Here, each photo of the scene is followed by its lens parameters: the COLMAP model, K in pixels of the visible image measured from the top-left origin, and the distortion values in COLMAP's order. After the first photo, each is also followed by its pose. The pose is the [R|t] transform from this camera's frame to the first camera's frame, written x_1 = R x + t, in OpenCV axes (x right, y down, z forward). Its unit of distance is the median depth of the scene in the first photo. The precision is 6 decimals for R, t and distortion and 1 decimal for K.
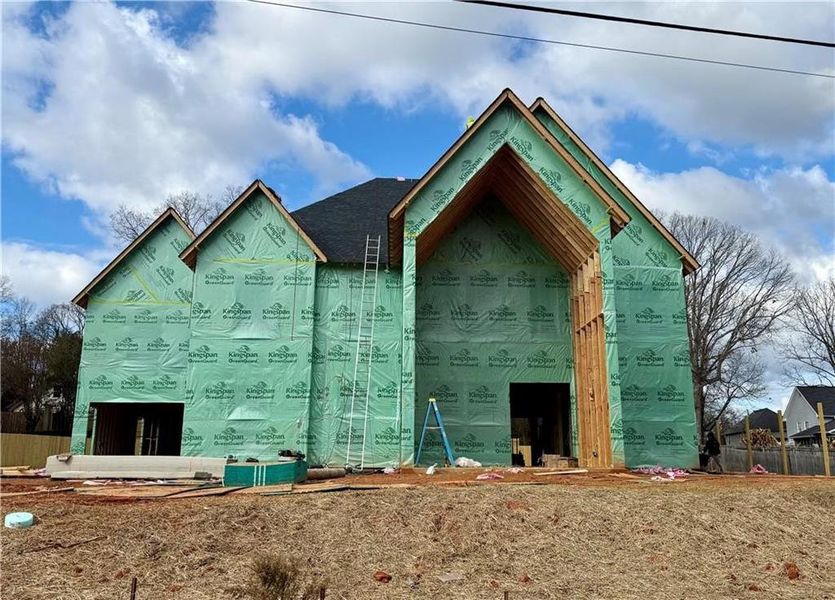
lens RADIAL K [[573.2, 0, 417.5], [0, 573.2, 300.0], [0, 0, 1]] dist [-0.000120, -0.001847]
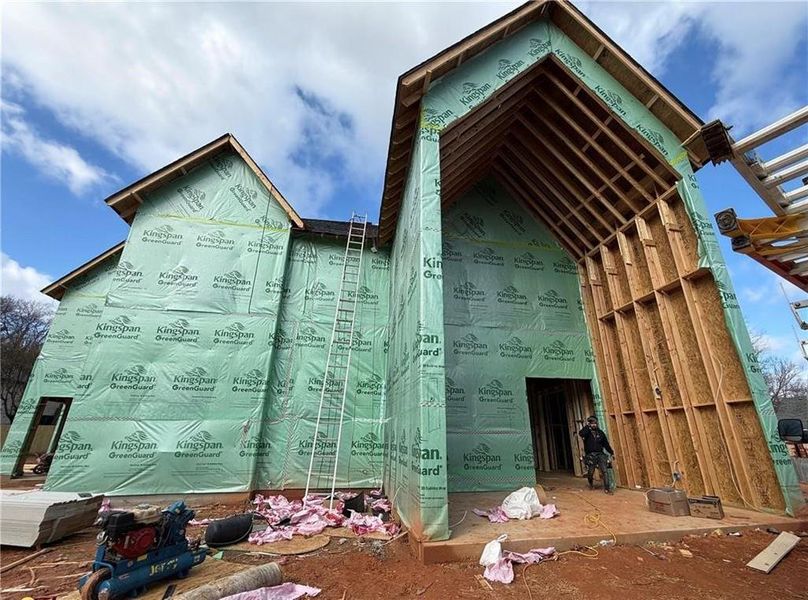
lens RADIAL K [[390.1, 0, 432.8], [0, 390.1, 301.2], [0, 0, 1]] dist [-0.049629, 0.023383]
pose [[0.989920, 0.048811, 0.132949, -0.044437], [-0.036909, 0.995207, -0.090562, 0.090010], [-0.136732, 0.084742, 0.986977, 0.459398]]
